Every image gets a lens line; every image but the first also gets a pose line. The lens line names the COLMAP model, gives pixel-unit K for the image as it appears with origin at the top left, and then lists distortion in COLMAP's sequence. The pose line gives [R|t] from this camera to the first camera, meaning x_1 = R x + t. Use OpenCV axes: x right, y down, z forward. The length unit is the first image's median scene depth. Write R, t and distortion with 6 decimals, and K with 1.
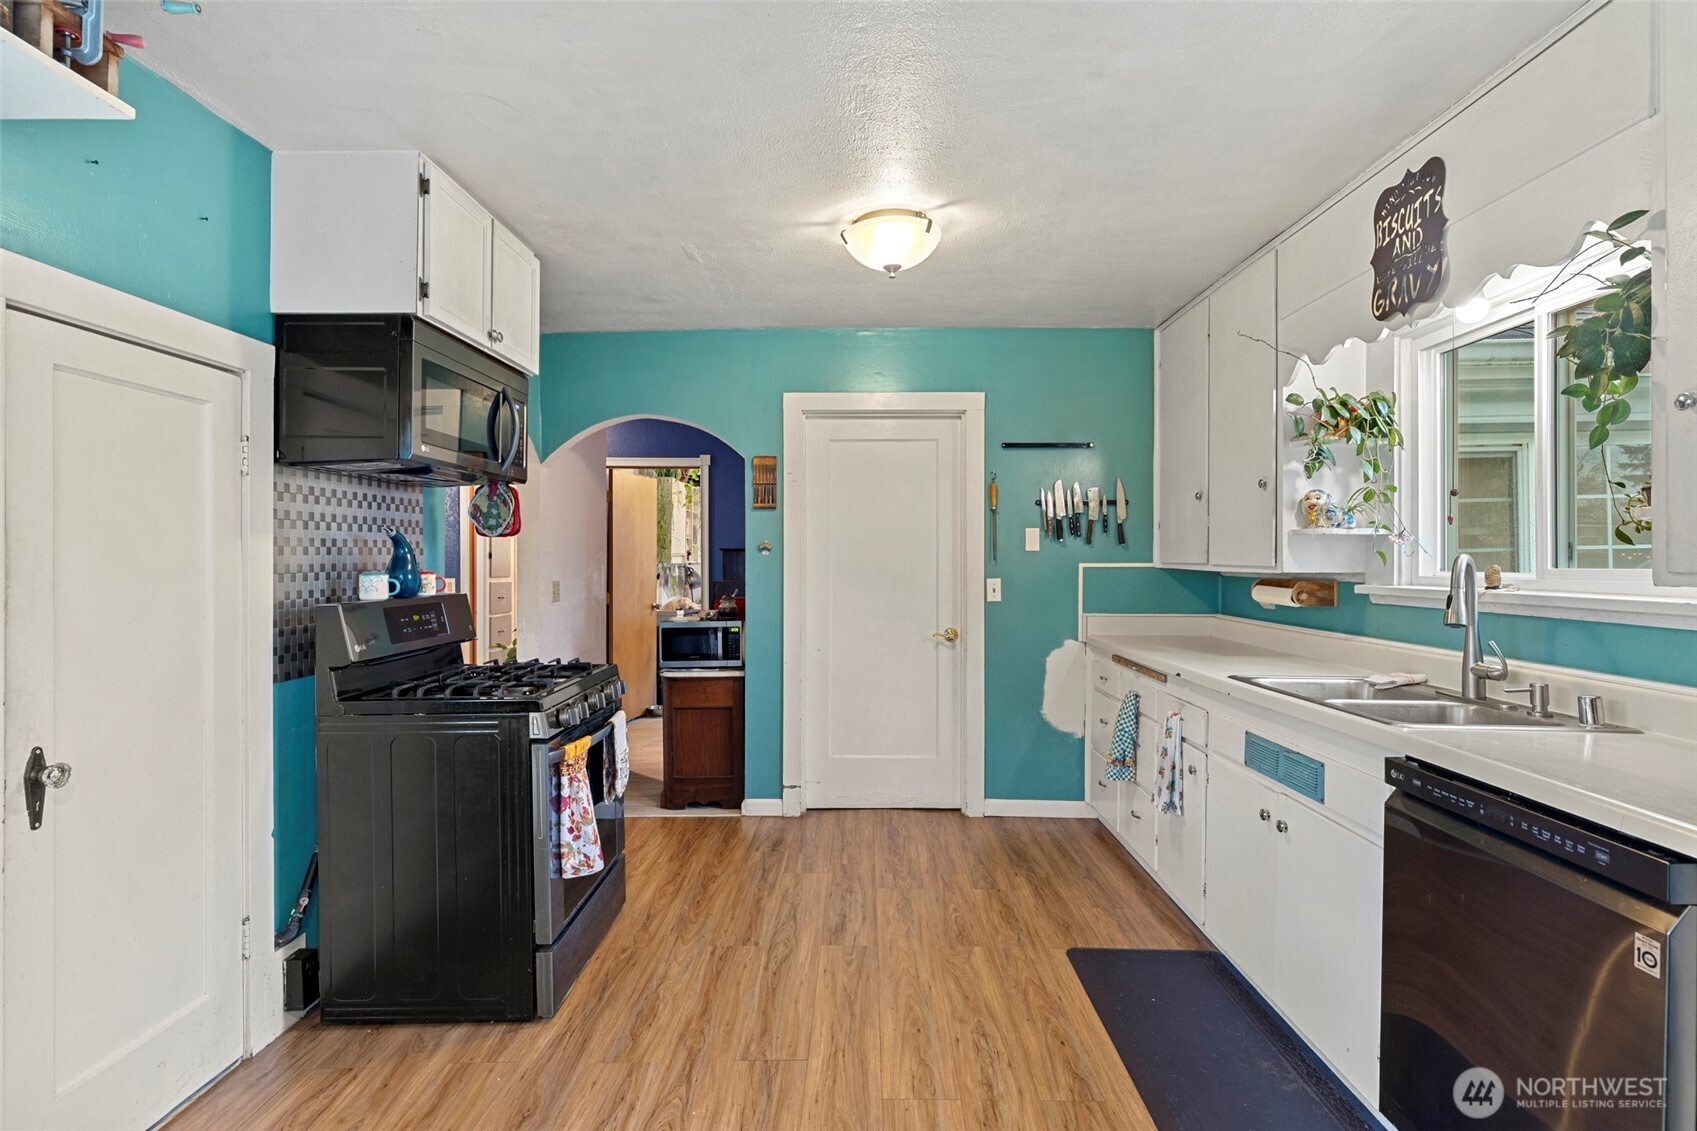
lens RADIAL K [[814.3, 0, 848.5], [0, 814.3, 565.5], [0, 0, 1]] dist [-0.002676, 0.001947]
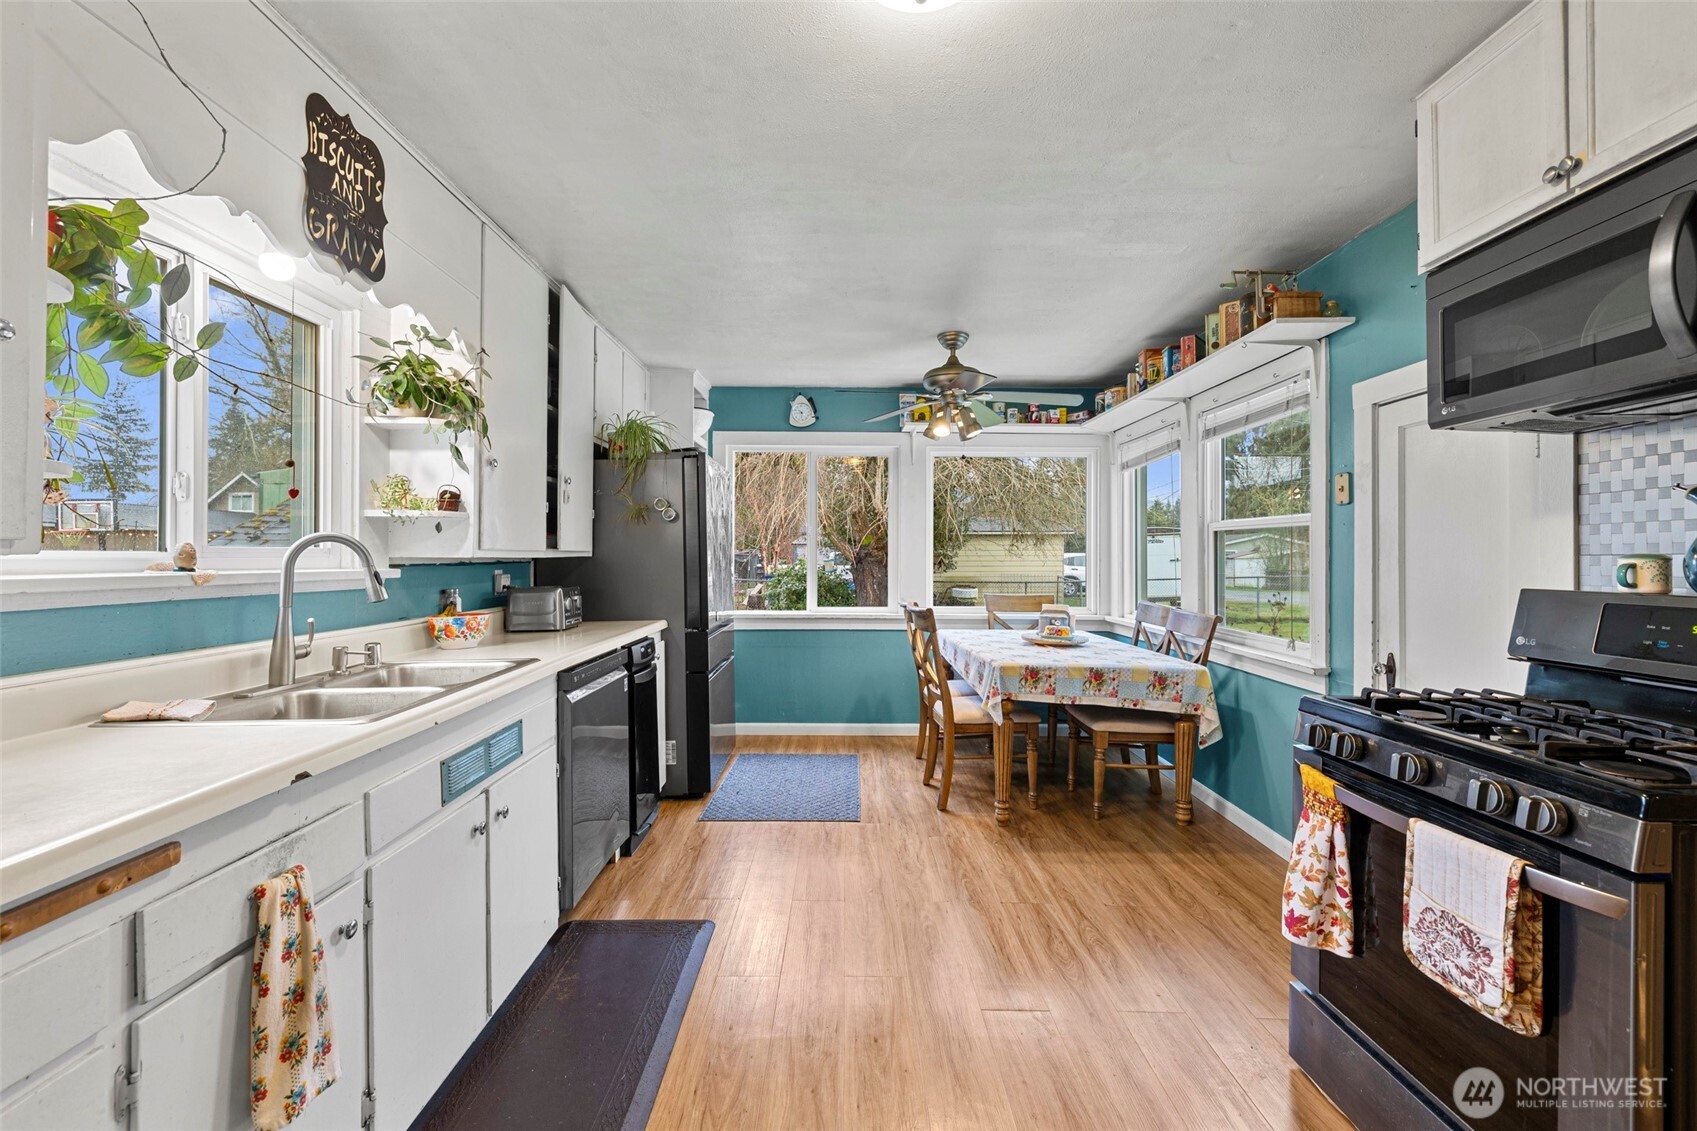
lens RADIAL K [[721.5, 0, 846.3], [0, 721.5, 554.7], [0, 0, 1]] dist [0.004764, -0.000451]
pose [[-0.999773, -0.002313, -0.021160, 0.099970], [-0.002396, 0.999989, 0.003909, 0.005914], [0.021150, 0.003959, -0.999768, 1.323552]]
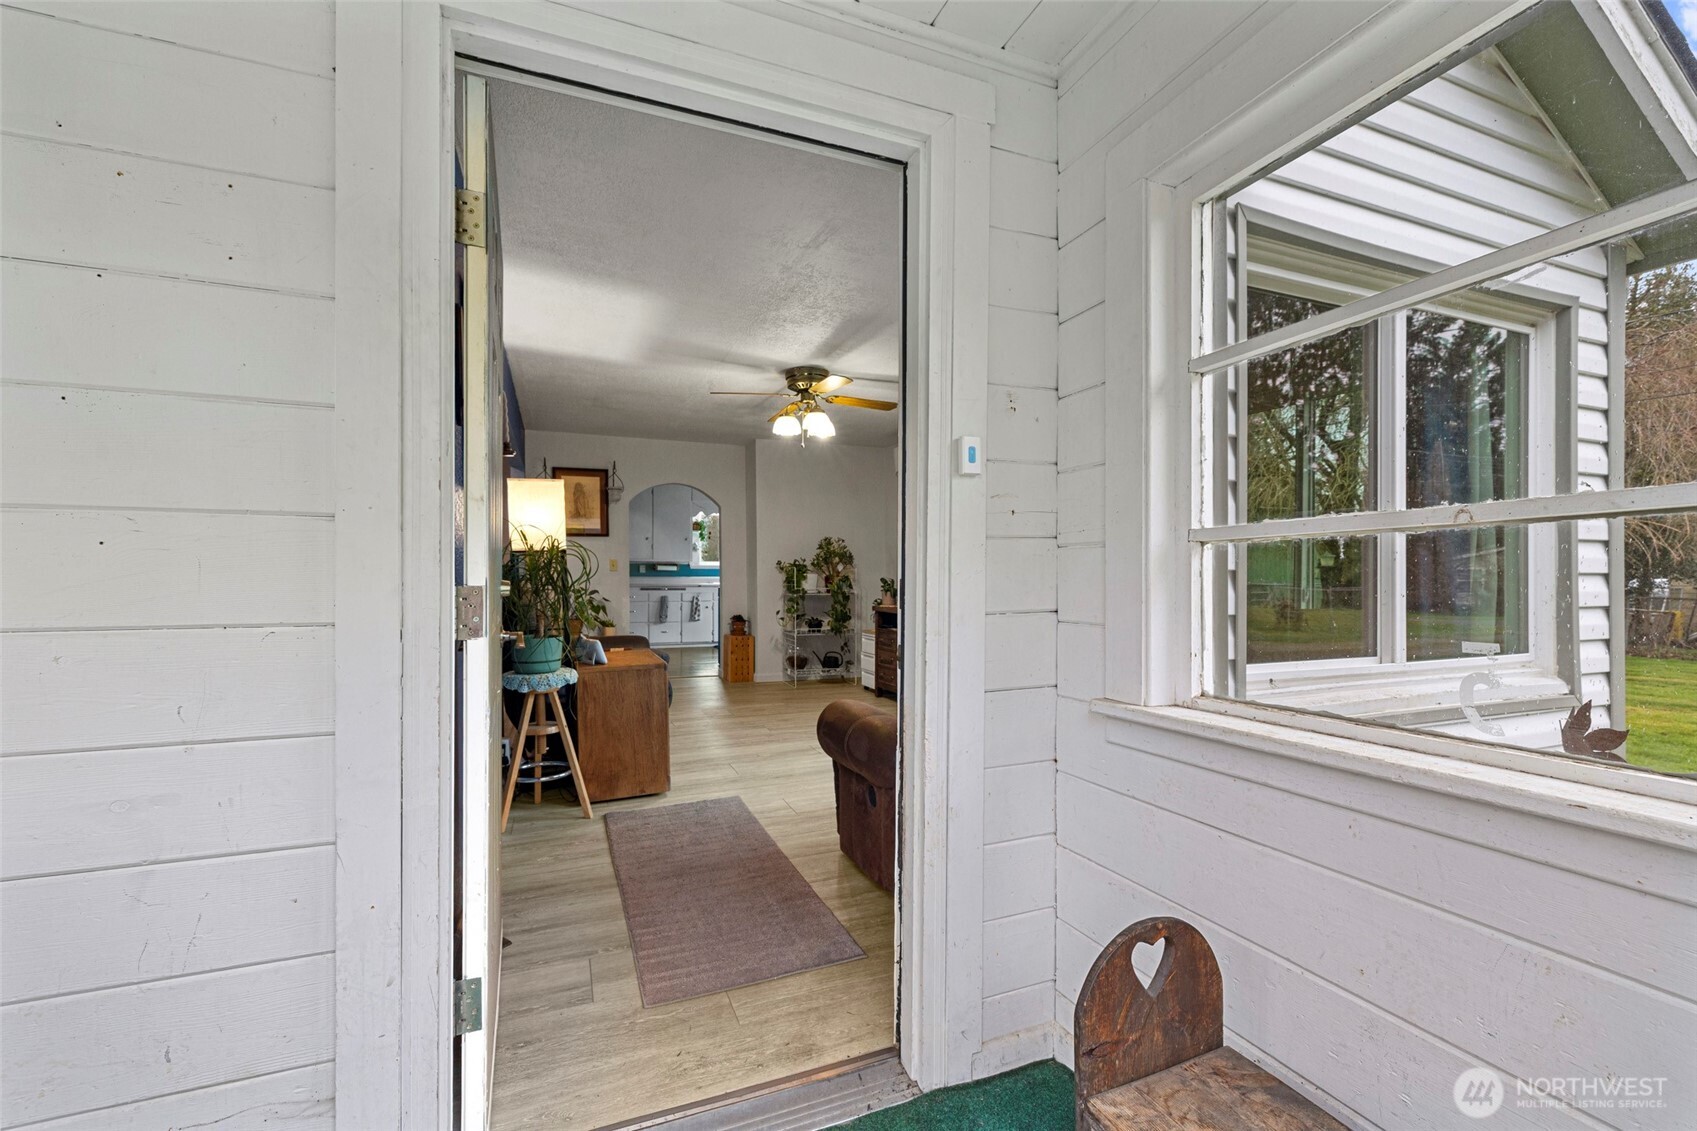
lens RADIAL K [[723.4, 0, 846.4], [0, 723.4, 580.0], [0, 0, 1]] dist [0.001812, 0.000117]
pose [[-0.387891, -0.006323, 0.921684, -3.040876], [0.007461, 0.999922, 0.010000, 0.068011], [-0.921675, 0.010755, -0.387814, 1.620996]]
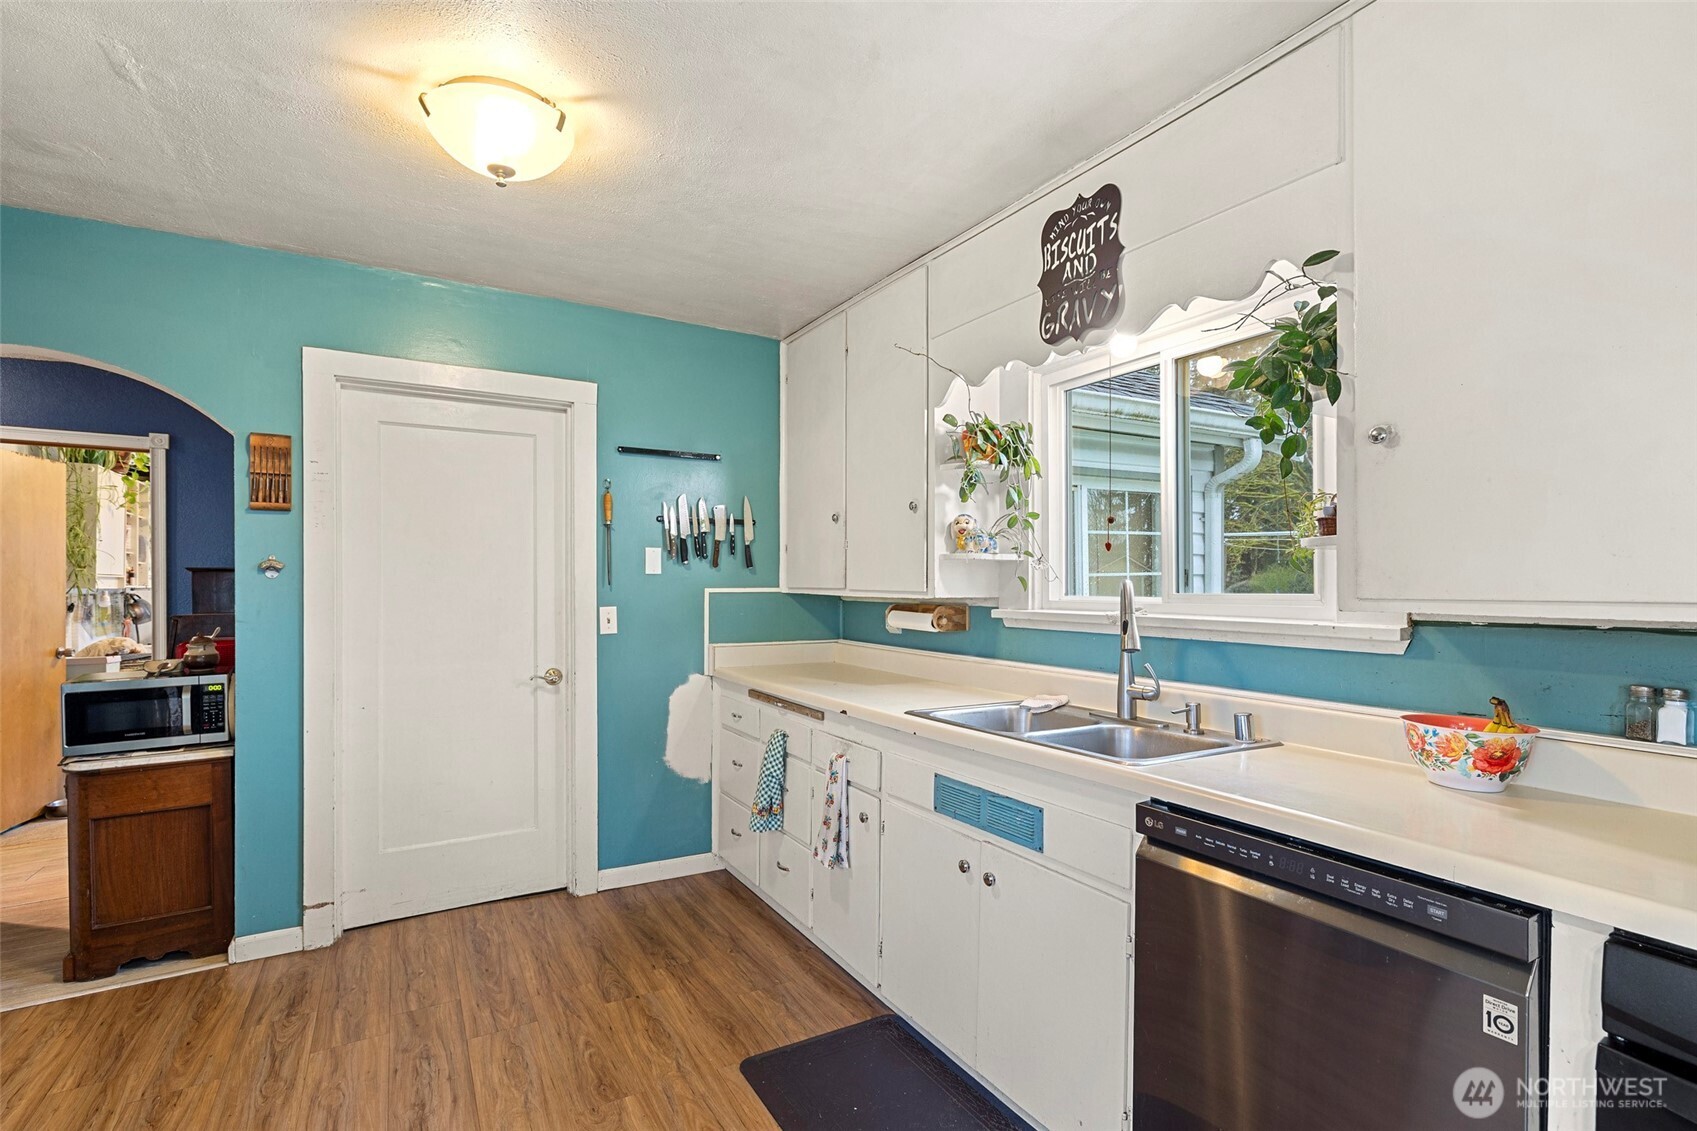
lens RADIAL K [[783.4, 0, 854.7], [0, 783.4, 586.8], [0, 0, 1]] dist [-0.003068, 0.001575]
pose [[0.852853, -0.001767, 0.522149, -0.035858], [0.003003, 0.999994, -0.001521, -0.003303], [-0.522143, 0.002865, 0.852853, 0.235466]]
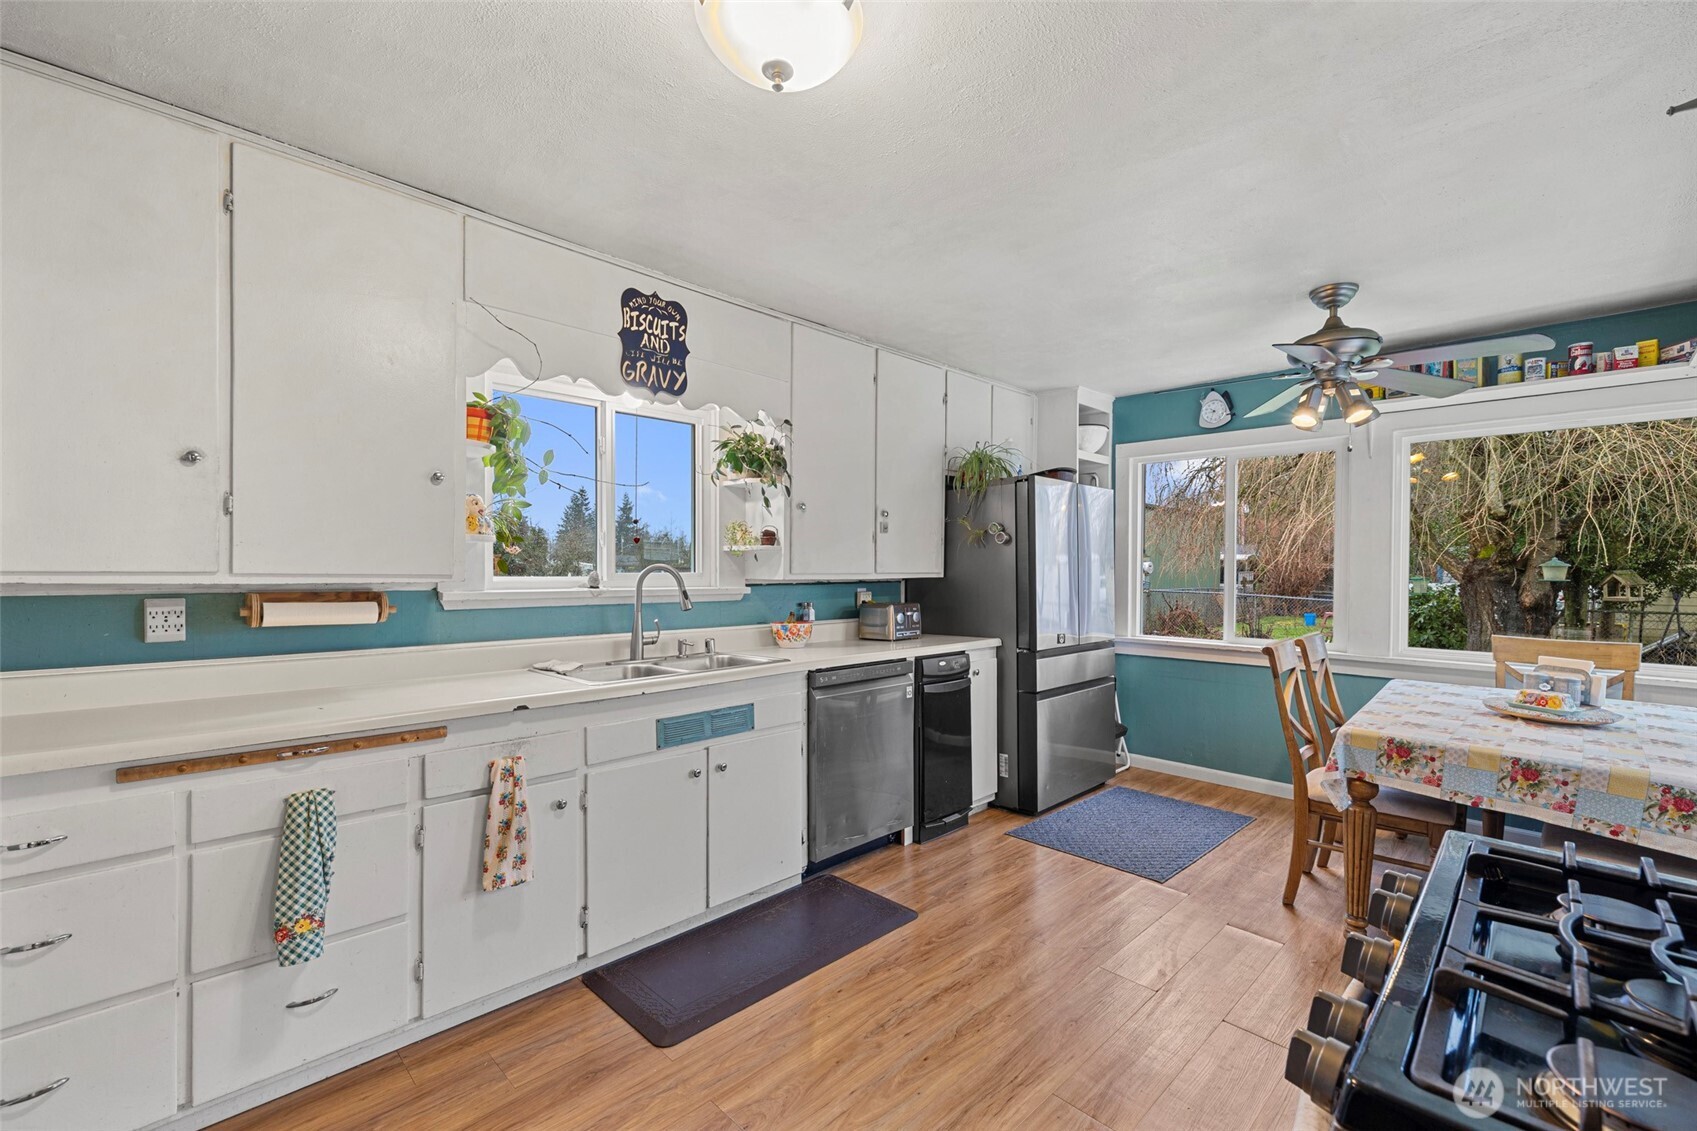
lens RADIAL K [[723.4, 0, 846.4], [0, 723.4, 580.0], [0, 0, 1]] dist [0.001812, 0.000117]
pose [[-0.714481, -0.015511, 0.699483, -0.314808], [-0.000131, 0.999757, 0.022036, -0.009952], [-0.699655, 0.015653, -0.714309, 1.206803]]
